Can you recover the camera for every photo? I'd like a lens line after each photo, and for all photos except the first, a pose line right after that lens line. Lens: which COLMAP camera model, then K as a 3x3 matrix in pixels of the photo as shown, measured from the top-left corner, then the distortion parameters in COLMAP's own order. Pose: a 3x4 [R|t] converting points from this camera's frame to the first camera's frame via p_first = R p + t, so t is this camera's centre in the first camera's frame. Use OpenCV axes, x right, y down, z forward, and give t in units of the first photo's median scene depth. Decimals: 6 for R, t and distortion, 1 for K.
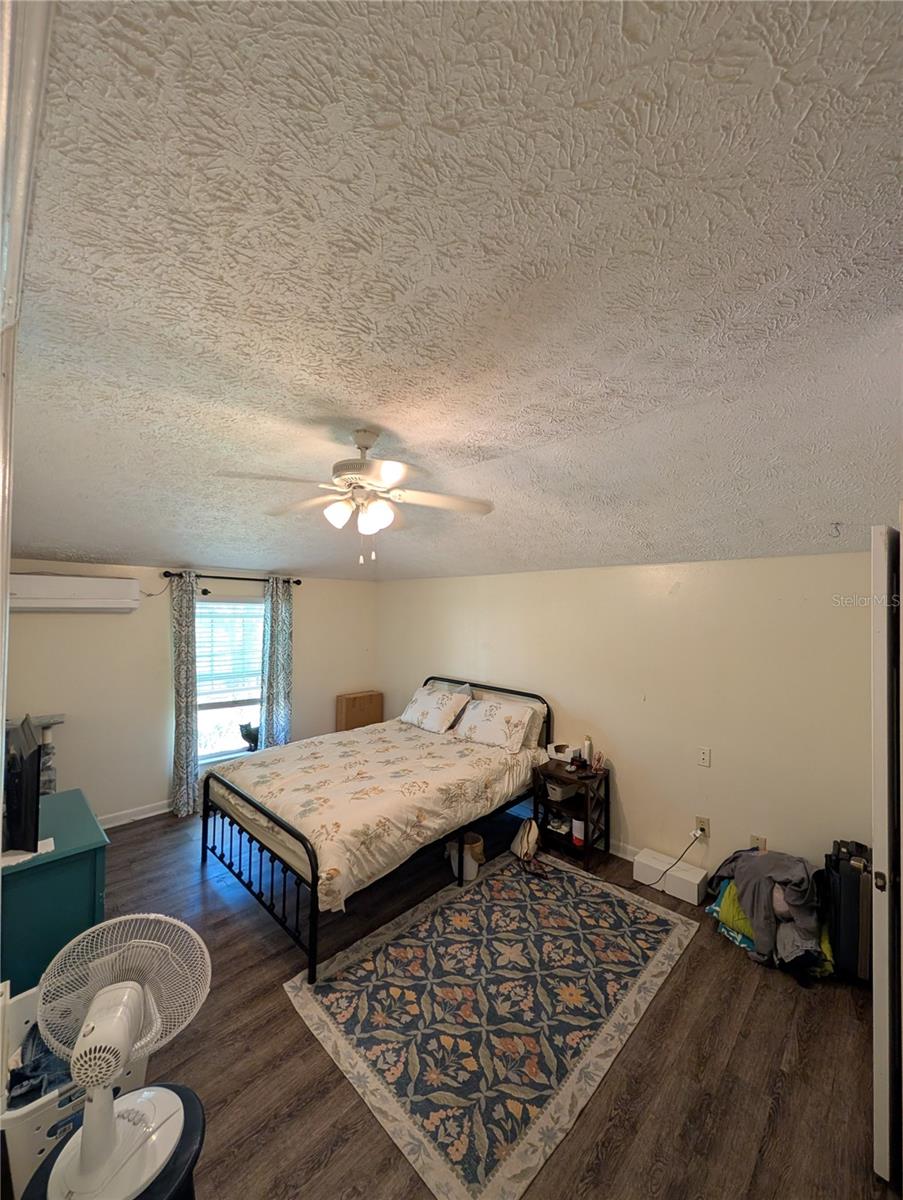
lens RADIAL K [[450.6, 0, 451.6], [0, 450.6, 600.9], [0, 0, 1]] dist [-0.002190, 0.000031]
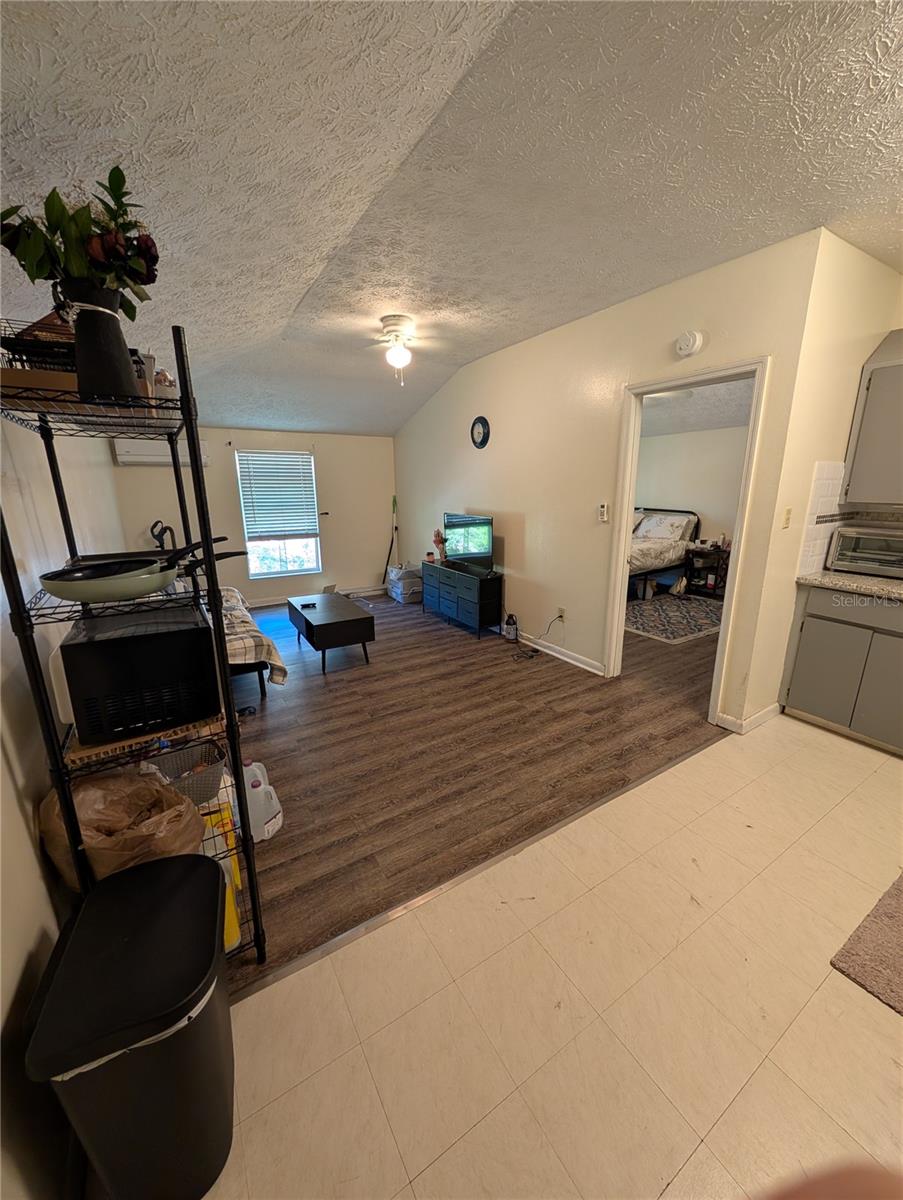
lens RADIAL K [[450.6, 0, 451.6], [0, 450.6, 600.0], [0, 0, 1]] dist [-0.002190, 0.000031]
pose [[0.970764, 0.036474, -0.237248, -0.282975], [0.030427, 0.961716, 0.272353, 0.050474], [0.238099, -0.271610, 0.932490, -0.907437]]
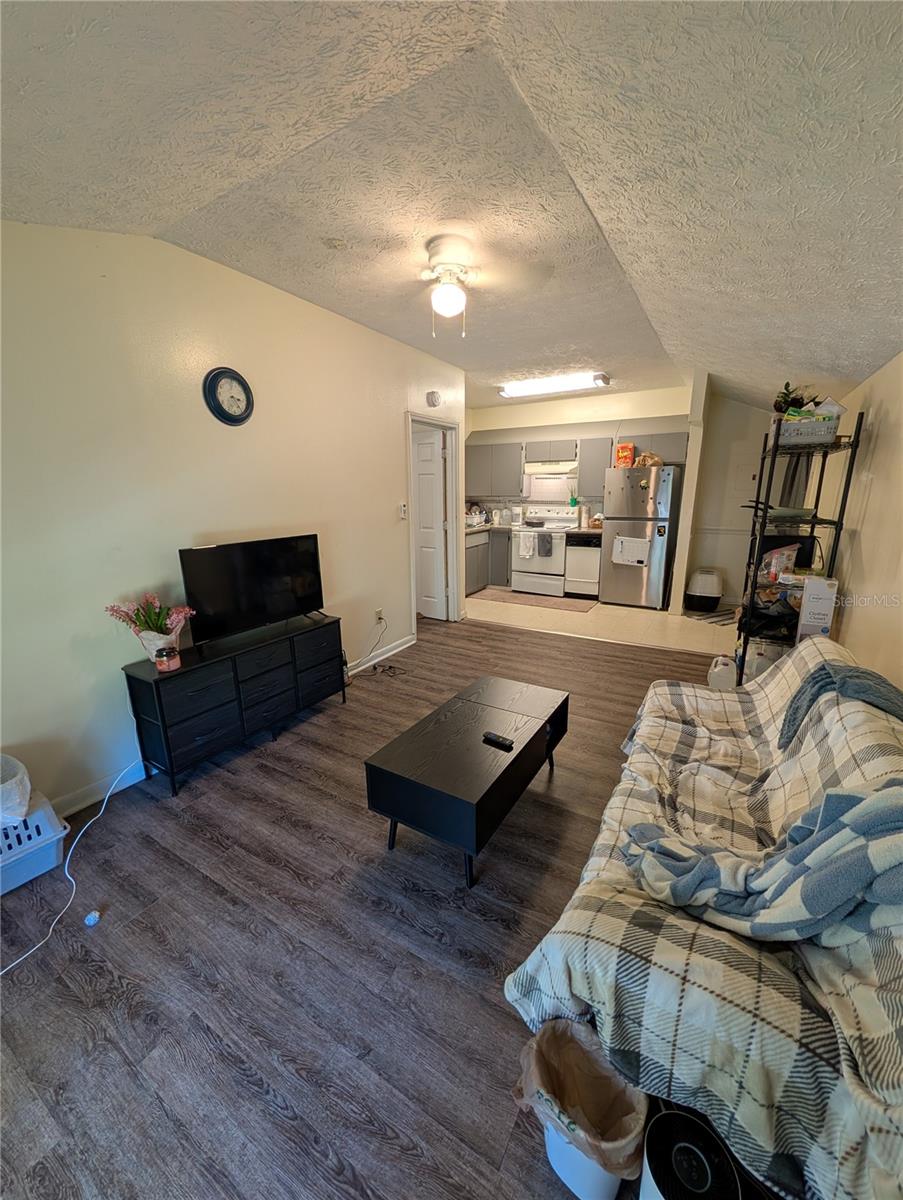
lens RADIAL K [[450.6, 0, 452.5], [0, 450.6, 600.7], [0, 0, 1]] dist [-0.002190, 0.000031]
pose [[-0.233486, -0.241840, 0.941806, -2.250963], [-0.019504, 0.969547, 0.244128, 0.103340], [-0.972165, 0.038631, -0.231092, 1.207166]]
